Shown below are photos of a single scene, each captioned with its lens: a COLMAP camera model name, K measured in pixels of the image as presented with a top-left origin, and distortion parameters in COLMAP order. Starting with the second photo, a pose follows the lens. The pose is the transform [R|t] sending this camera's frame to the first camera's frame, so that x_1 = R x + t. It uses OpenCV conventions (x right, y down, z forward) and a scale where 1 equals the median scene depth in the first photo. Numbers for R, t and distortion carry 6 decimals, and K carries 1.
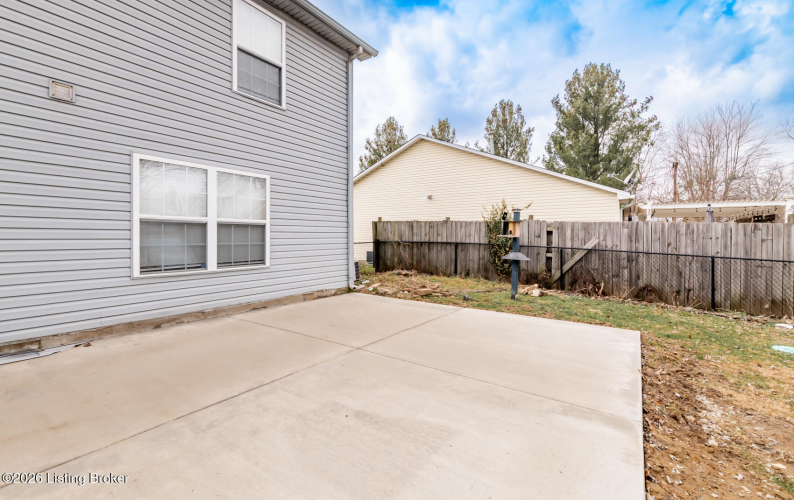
lens RADIAL K [[347.1, 0, 397.6], [0, 347.1, 235.7], [0, 0, 1]] dist [0.000472, 0.000068]
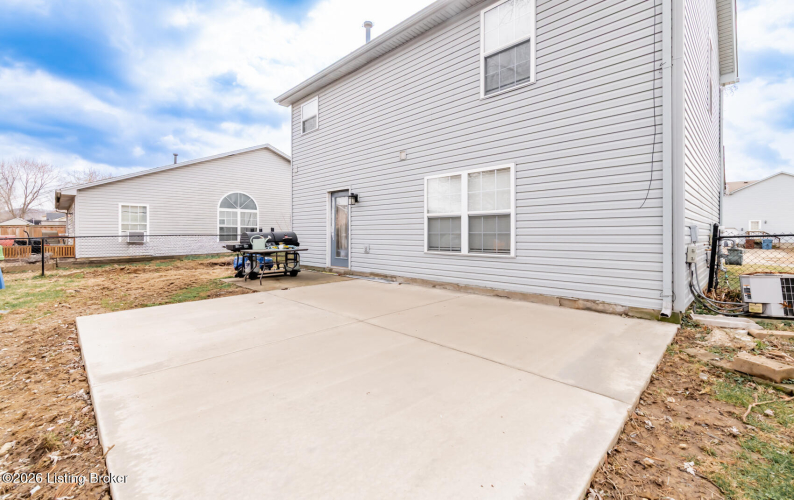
lens RADIAL K [[347.1, 0, 397.6], [0, 347.1, 235.7], [0, 0, 1]] dist [0.000472, 0.000068]
pose [[-0.191237, 0.004741, -0.981532, 0.471824], [0.004000, 0.999984, 0.004050, 0.018014], [0.981536, -0.003152, -0.191253, 0.638871]]
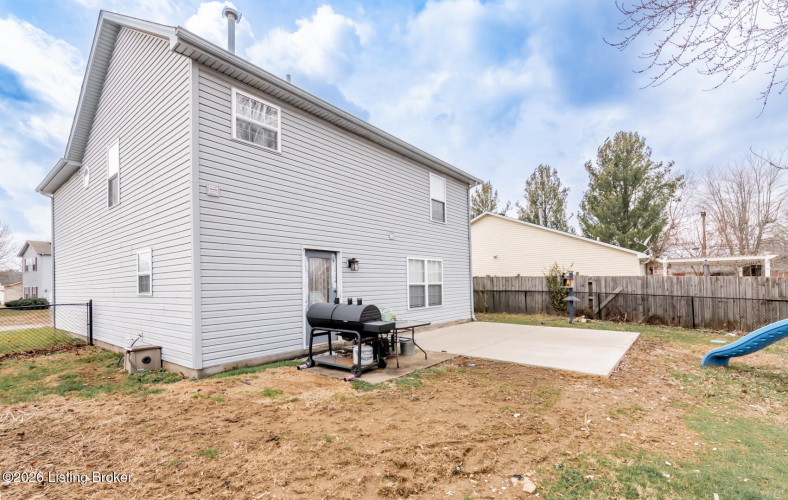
lens RADIAL K [[351.2, 0, 398.0], [0, 351.2, 277.2], [0, 0, 1]] dist [0.023513, -0.013413]
pose [[0.997300, -0.023789, -0.069480, -0.355425], [0.022694, 0.999606, -0.016512, -0.033840], [0.069846, 0.014891, 0.997447, -0.730334]]
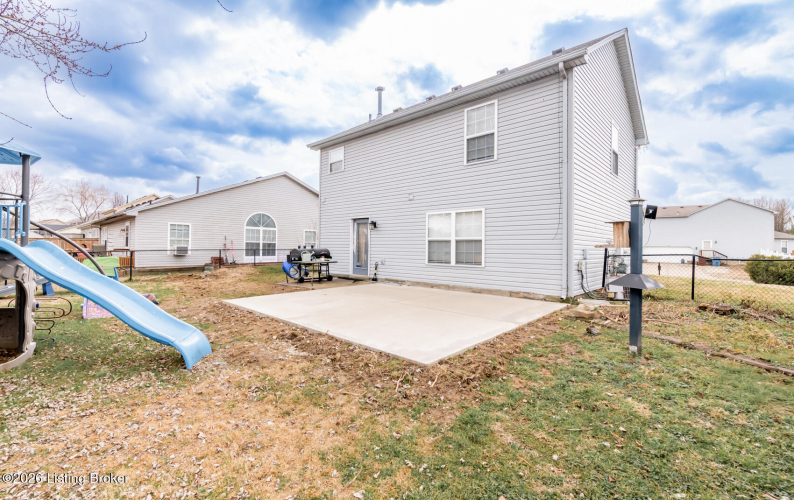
lens RADIAL K [[346.4, 0, 397.0], [0, 346.4, 250.0], [0, 0, 1]] dist [-0.000455, -0.000023]
pose [[-0.155841, 0.003007, -0.987778, 0.889619], [-0.006202, 0.999973, 0.004023, 0.006925], [0.987763, 0.006753, -0.155819, 0.632656]]
